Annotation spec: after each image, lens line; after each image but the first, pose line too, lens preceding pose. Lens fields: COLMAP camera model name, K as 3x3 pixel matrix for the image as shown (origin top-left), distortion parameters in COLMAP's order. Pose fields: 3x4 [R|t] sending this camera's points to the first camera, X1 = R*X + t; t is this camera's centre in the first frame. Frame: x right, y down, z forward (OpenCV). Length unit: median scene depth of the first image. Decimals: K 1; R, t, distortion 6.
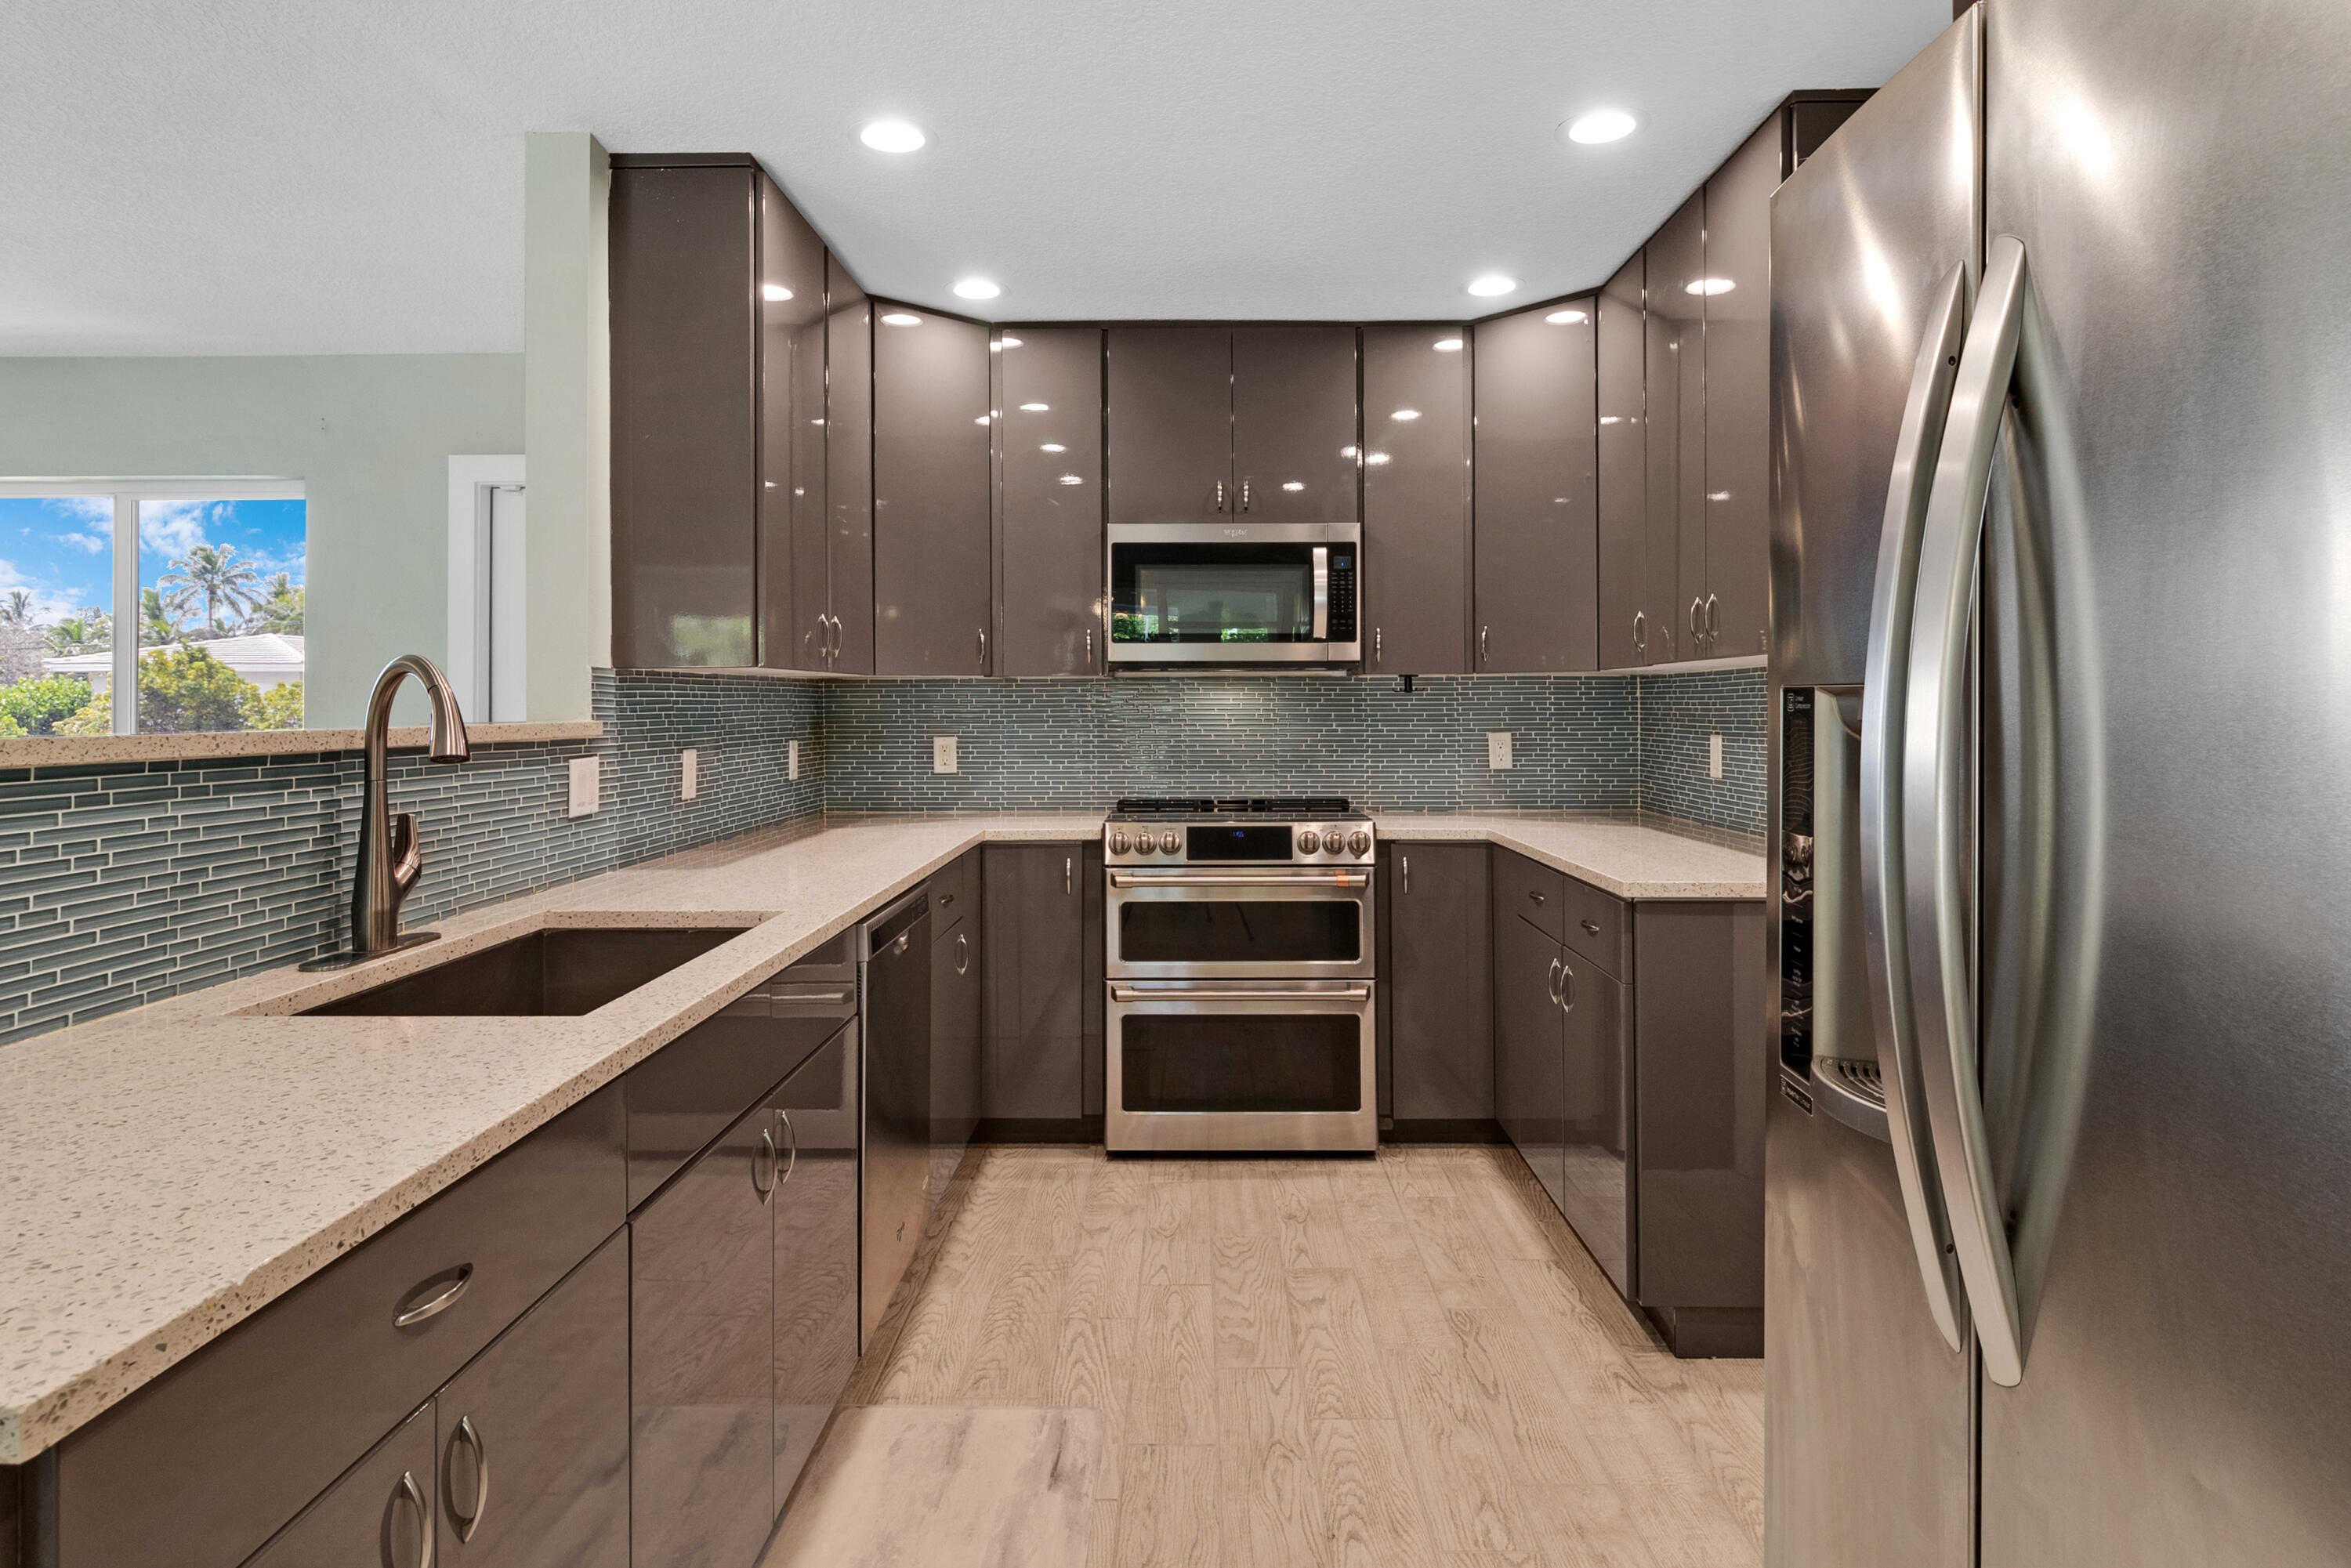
lens RADIAL K [[1344.8, 0, 1152.8], [0, 1344.8, 703.9], [0, 0, 1]] dist [0.009993, 0.000219]
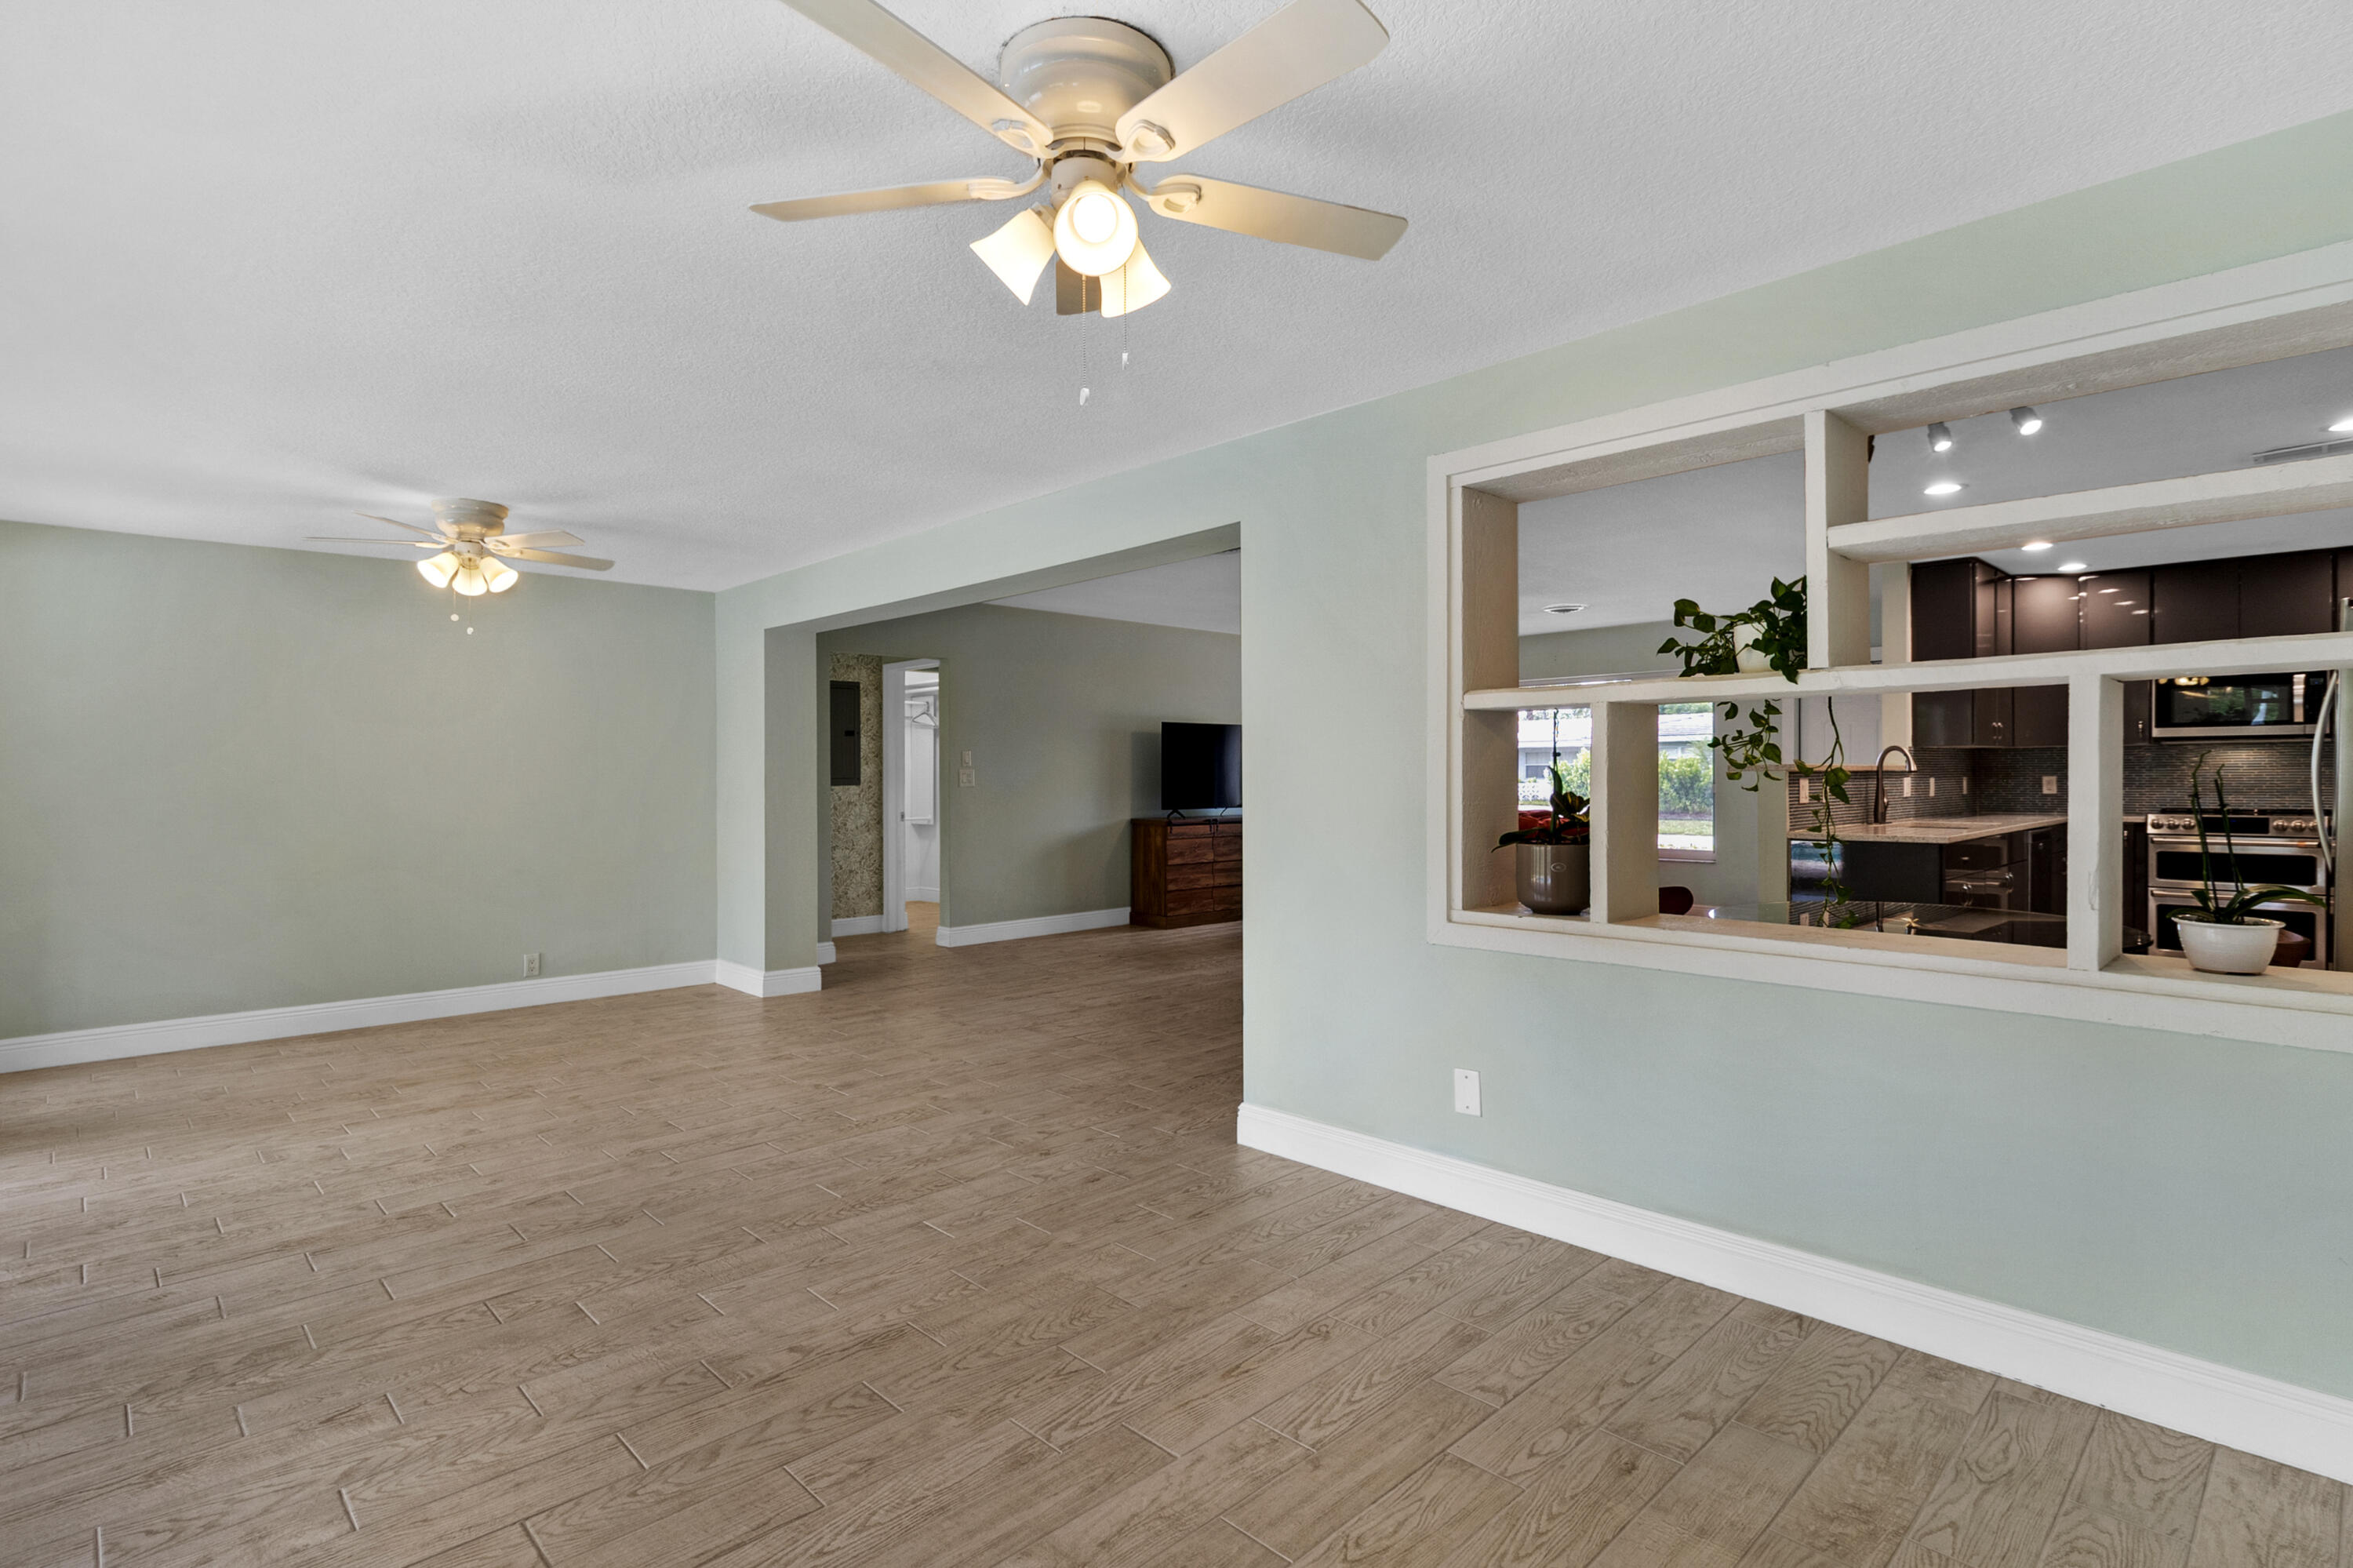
lens RADIAL K [[1146.4, 0, 1178.6], [0, 1146.4, 777.8], [0, 0, 1]] dist [0.005072, -0.000164]
pose [[0.712714, 0.000129, -0.701455, 0.138381], [0.005688, 0.999966, 0.005963, 0.011018], [0.701432, -0.008239, 0.712689, -1.275682]]
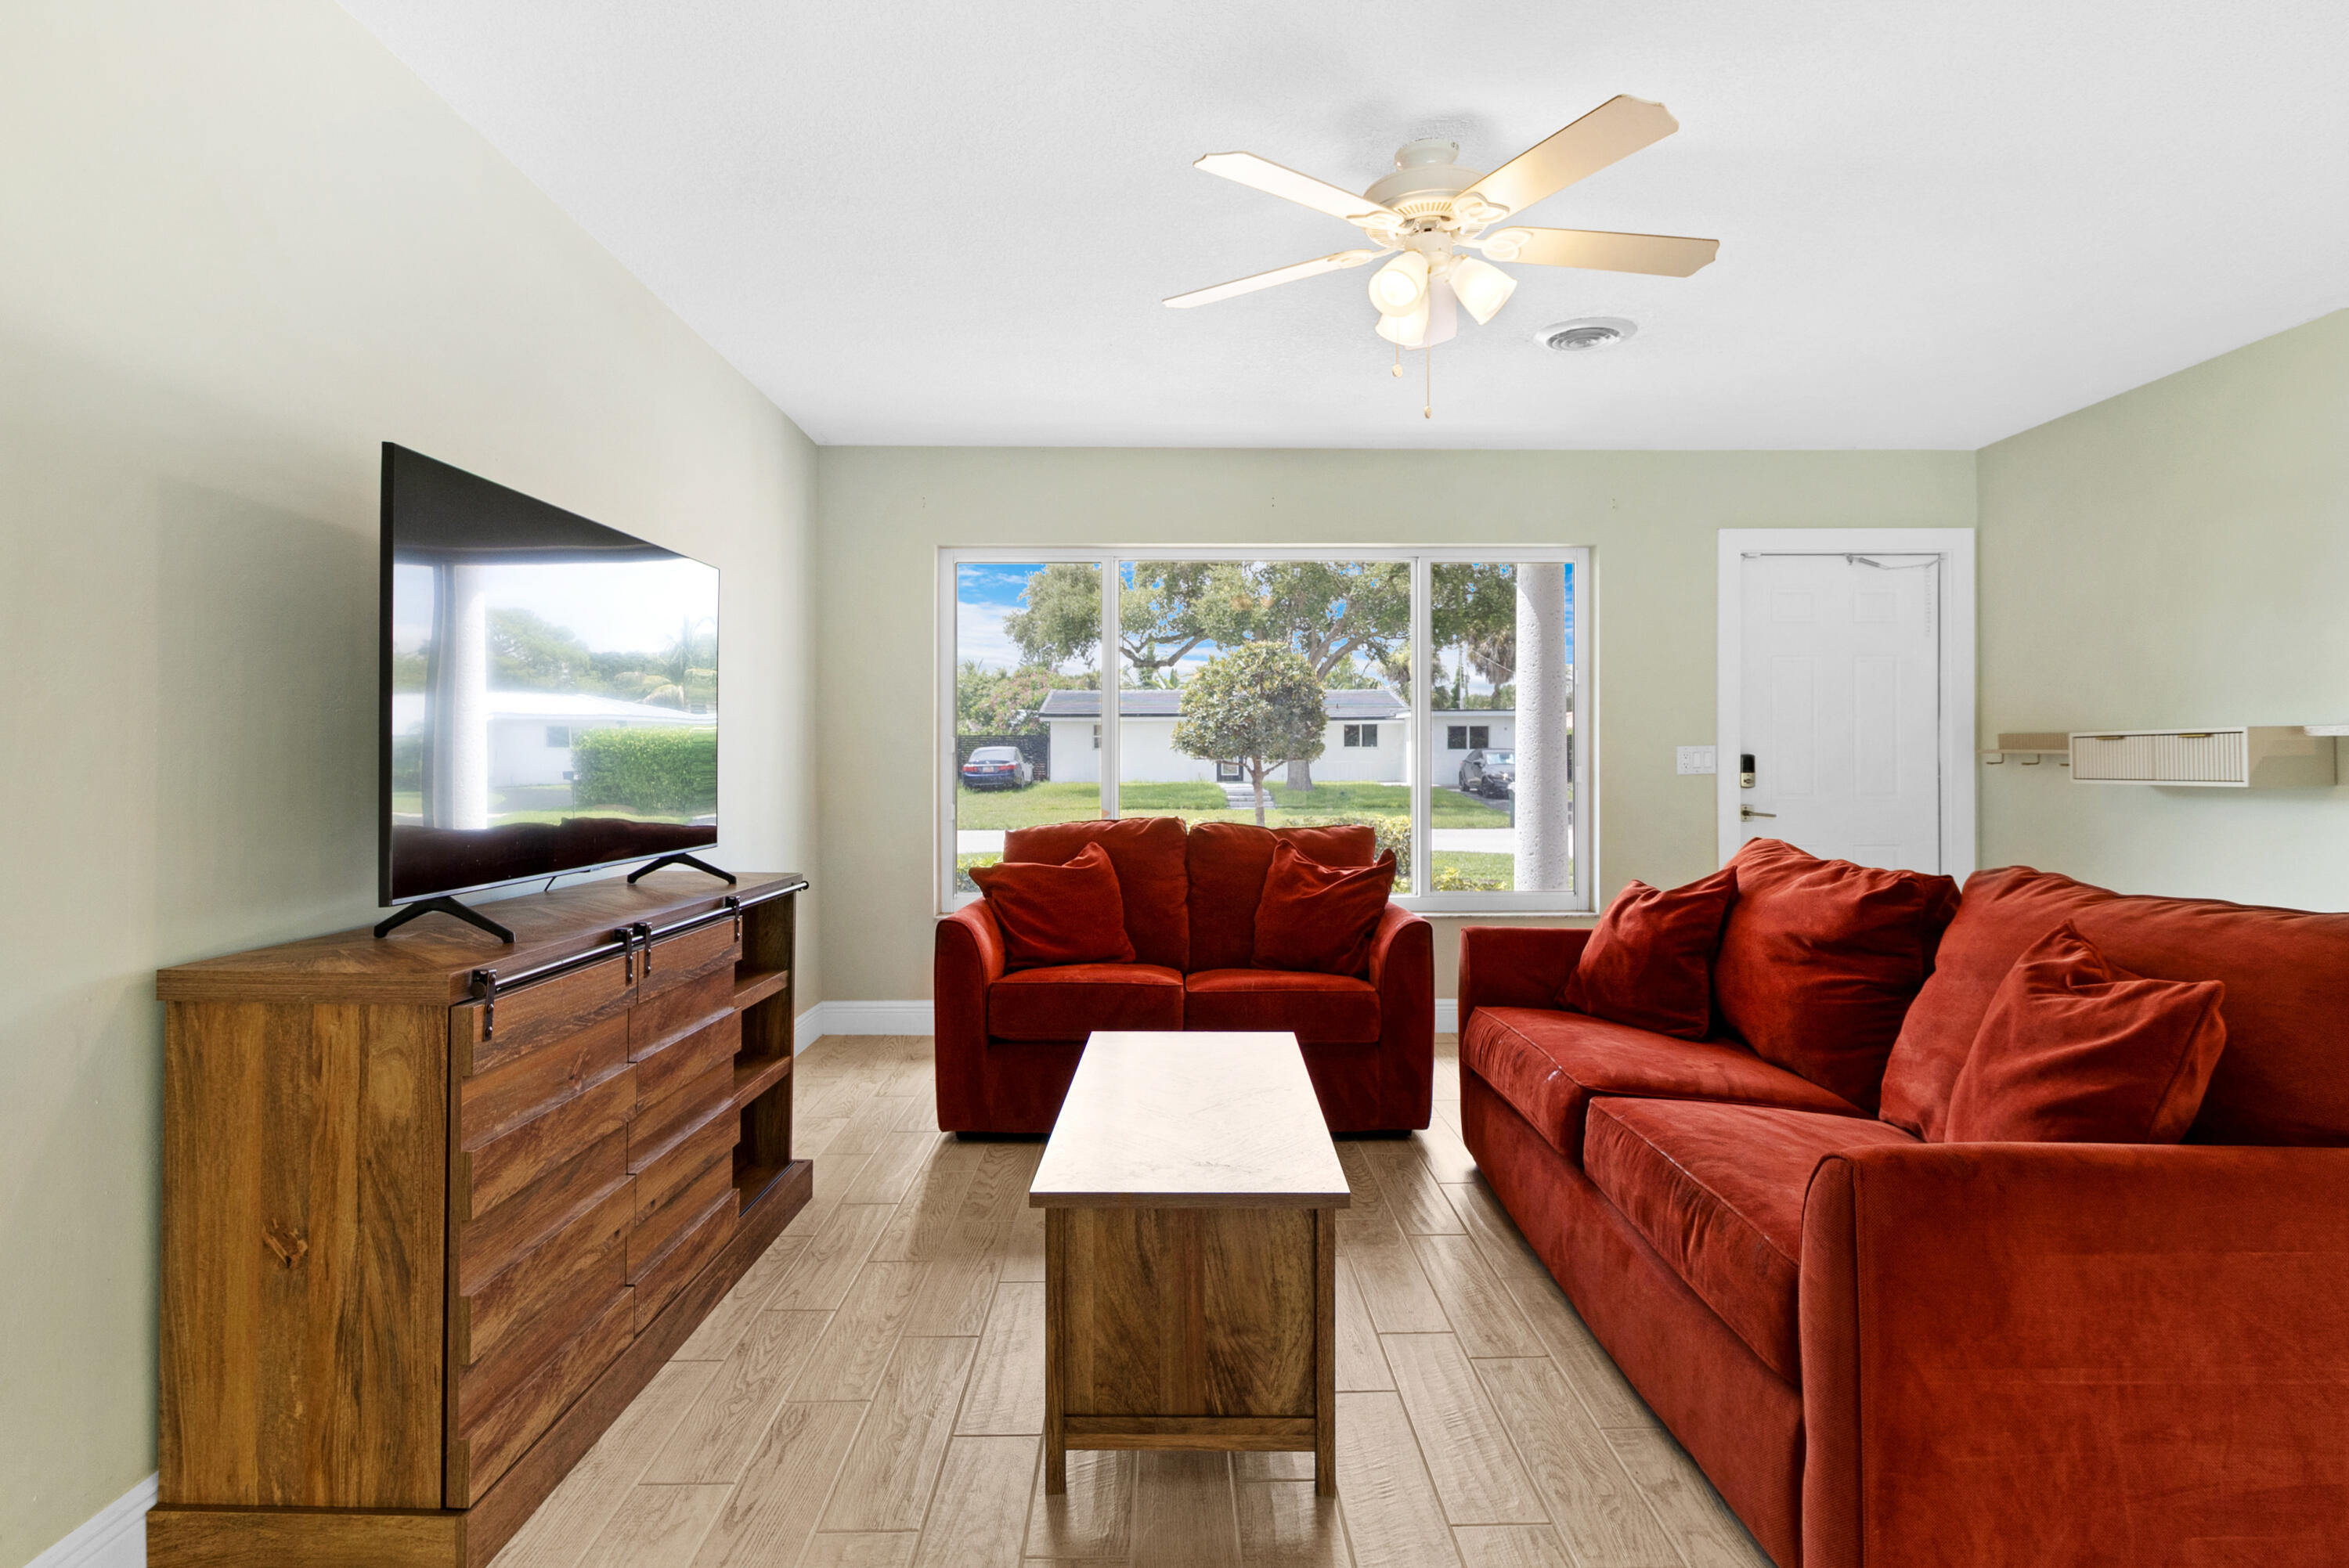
lens RADIAL K [[1217.7, 0, 1182.0], [0, 1217.7, 765.5], [0, 0, 1]] dist [0.000232, -0.001240]
pose [[0.999362, 0.000372, 0.035700, -1.186585], [-0.000651, 0.999969, 0.007809, 0.032031], [-0.035696, -0.007827, 0.999332, -0.151090]]
